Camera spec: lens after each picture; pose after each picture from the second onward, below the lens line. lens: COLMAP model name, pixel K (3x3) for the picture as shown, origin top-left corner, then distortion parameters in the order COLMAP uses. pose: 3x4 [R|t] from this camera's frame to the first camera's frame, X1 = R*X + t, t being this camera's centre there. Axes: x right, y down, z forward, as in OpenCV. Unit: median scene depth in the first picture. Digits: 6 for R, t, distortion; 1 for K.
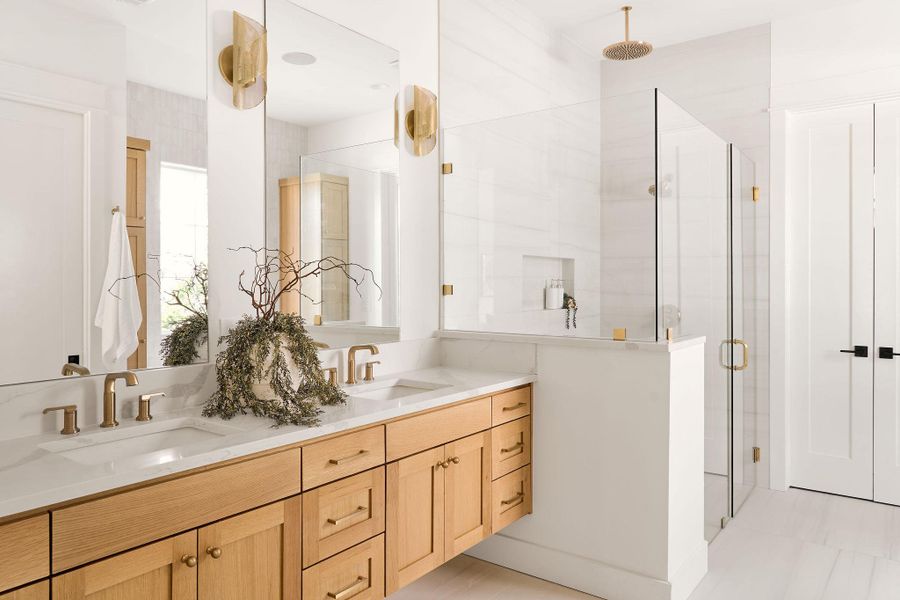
lens RADIAL K [[621.4, 0, 450.5], [0, 621.4, 287.5], [0, 0, 1]] dist [0.015217, -0.003690]
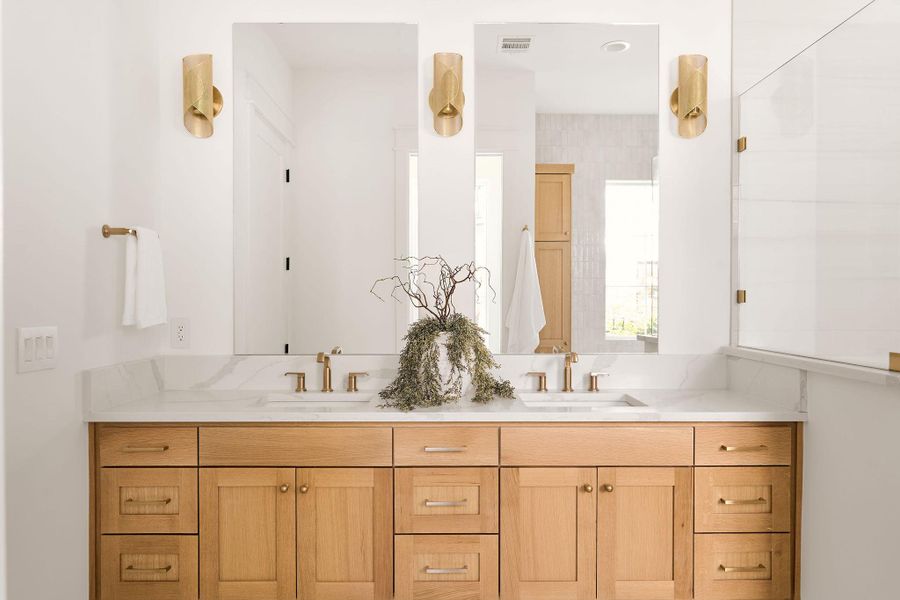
lens RADIAL K [[630.5, 0, 450.0], [0, 630.5, 300.0], [0, 0, 1]] dist [0.002997, -0.003364]
pose [[0.614150, 0.005705, -0.789168, 0.500604], [-0.006384, 0.999977, 0.002261, 0.011449], [0.789163, 0.003650, 0.614173, 0.245306]]
